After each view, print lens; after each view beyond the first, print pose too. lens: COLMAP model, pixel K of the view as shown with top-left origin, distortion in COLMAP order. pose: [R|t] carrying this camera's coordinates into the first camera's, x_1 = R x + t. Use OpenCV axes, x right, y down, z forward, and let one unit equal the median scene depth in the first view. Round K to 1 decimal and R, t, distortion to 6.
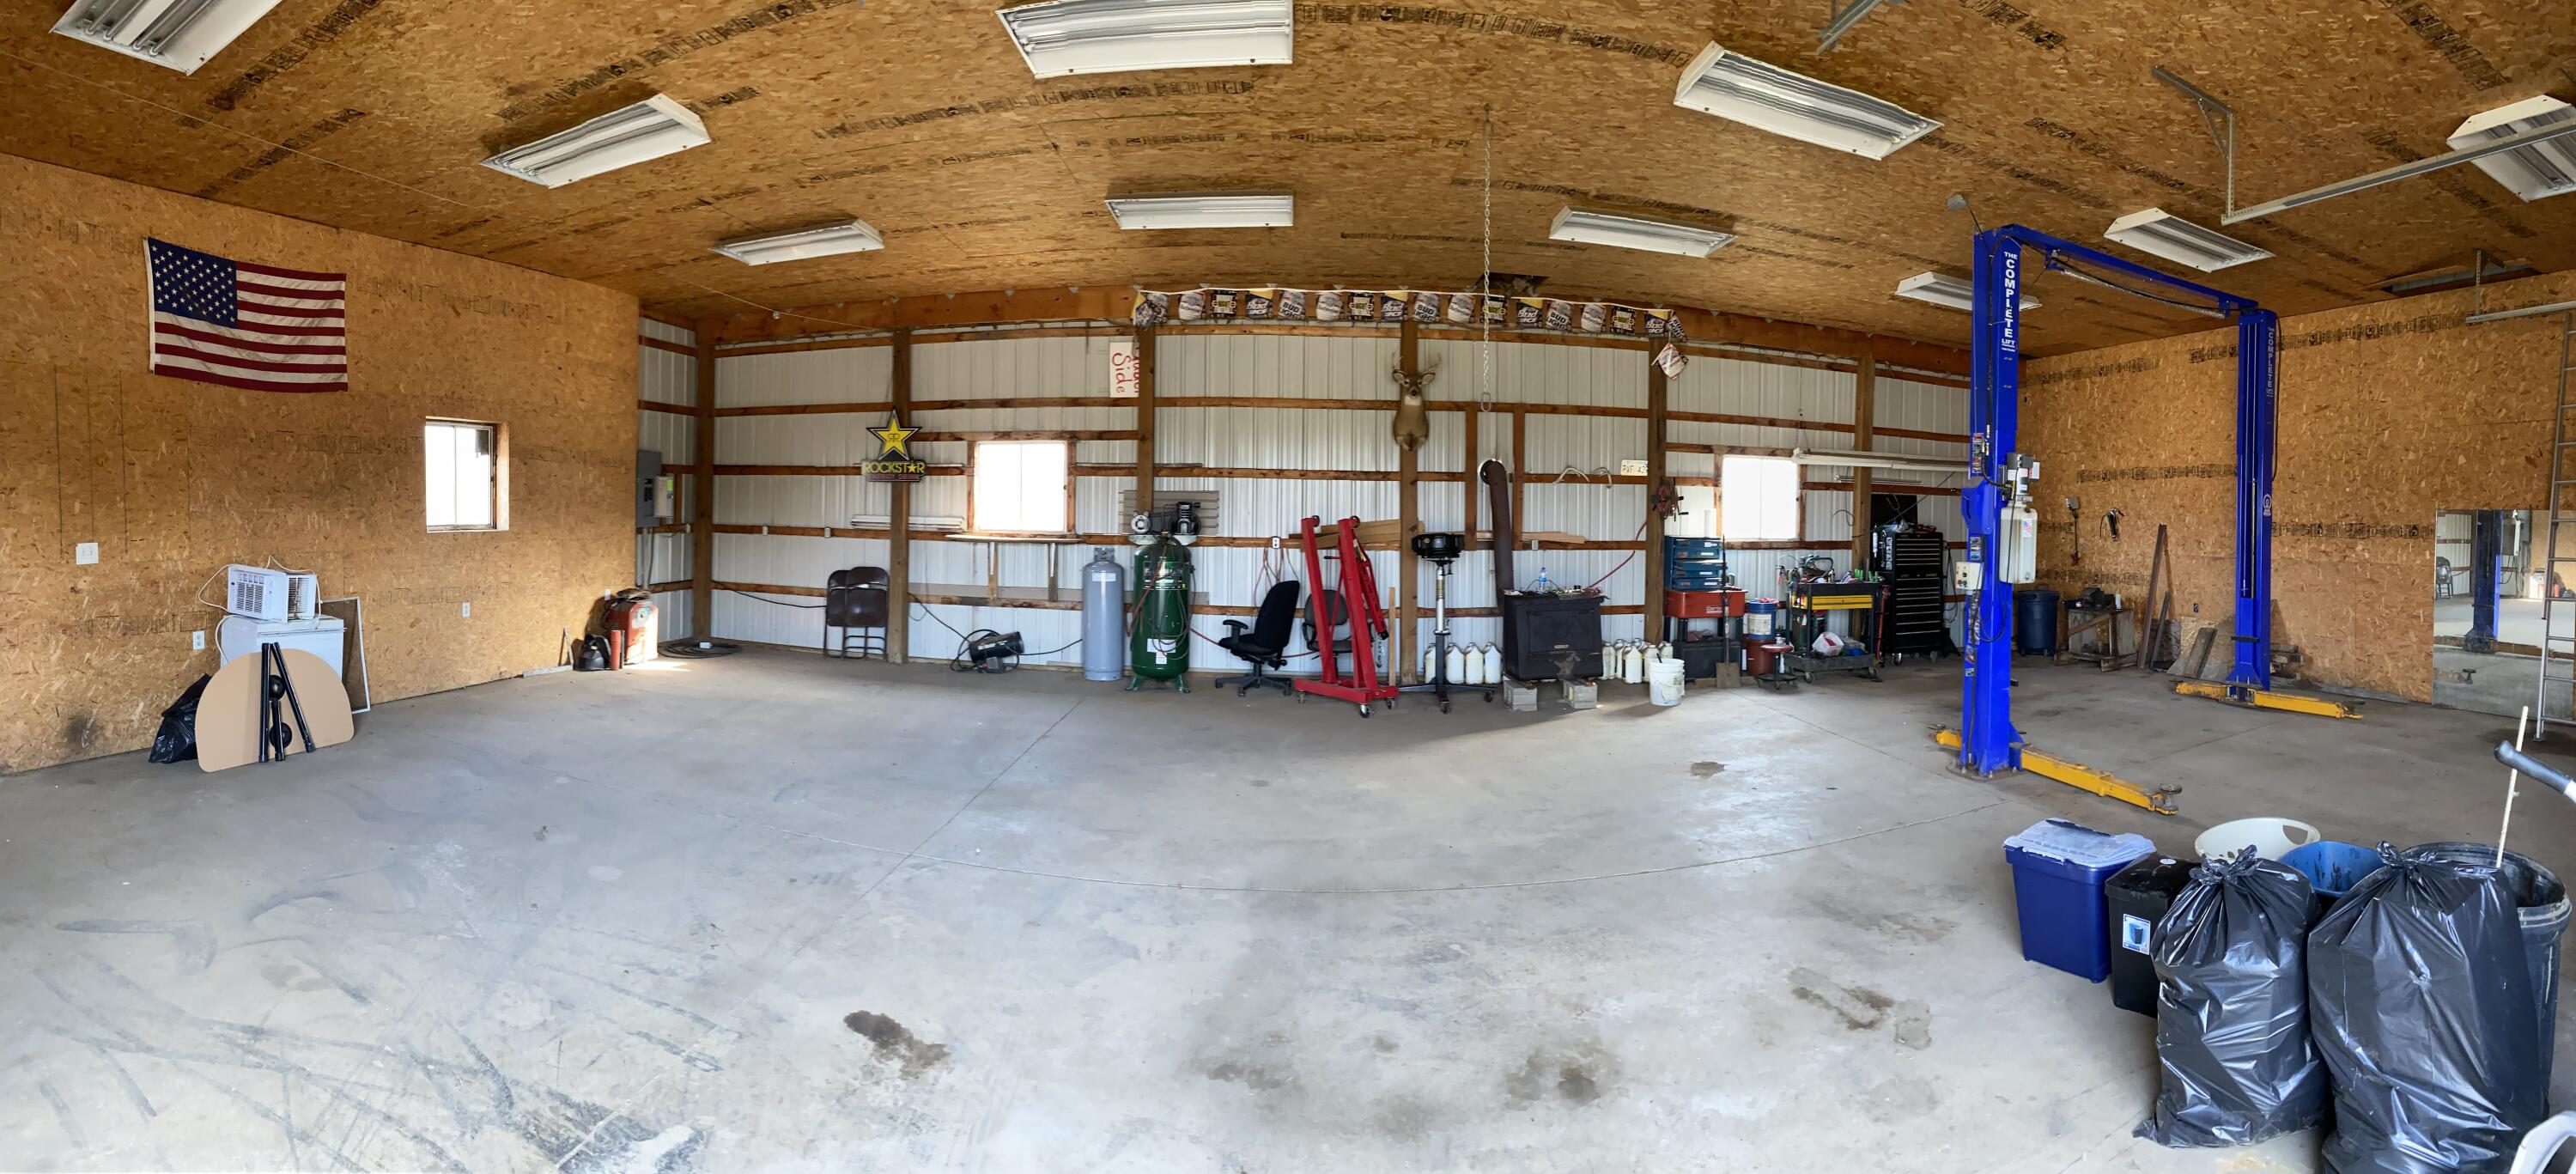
lens RADIAL K [[2222.9, 0, 1287.1], [0, 2222.9, 538.1], [0, 0, 1]] dist [0.005841, 0.005887]
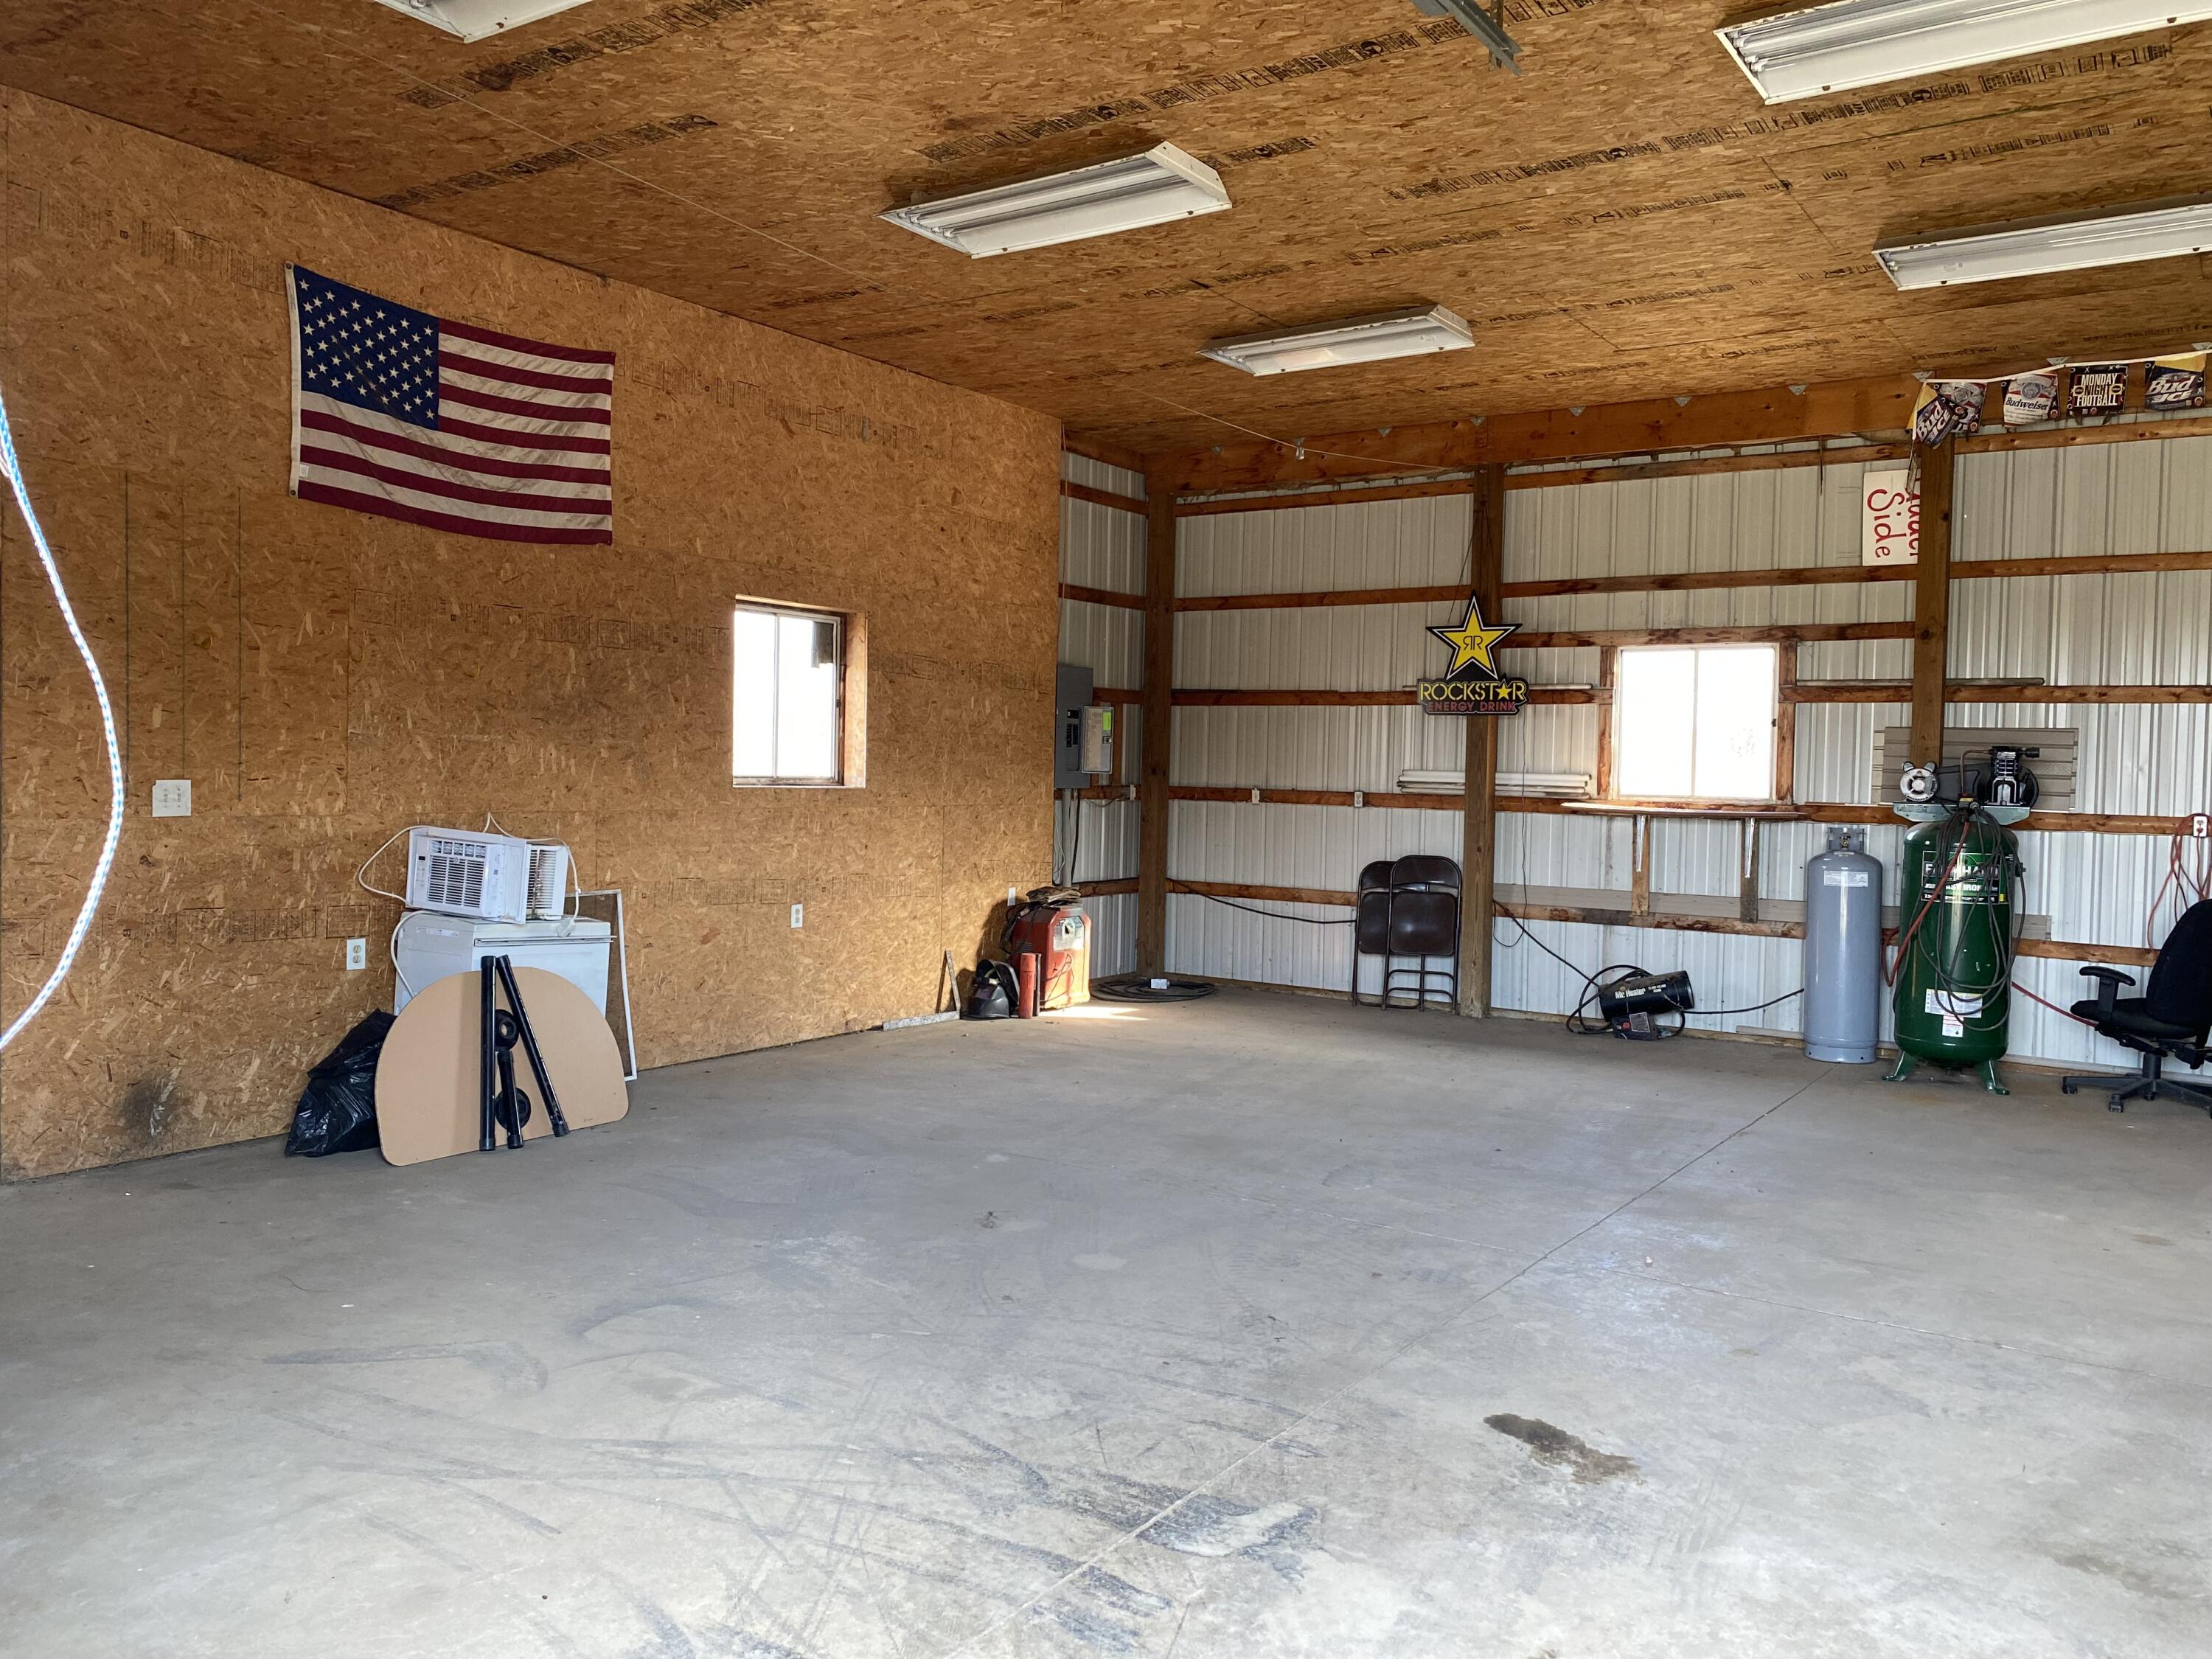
lens RADIAL K [[1676.1, 0, 1106.0], [0, 1676.1, 829.5], [0, 0, 1]] dist [-0.117831, 0.076877]
pose [[0.982549, 0.009283, -0.185772, -0.194402], [-0.015155, 0.999429, -0.030213, 0.021025], [0.185386, 0.032501, 0.982128, 0.552261]]
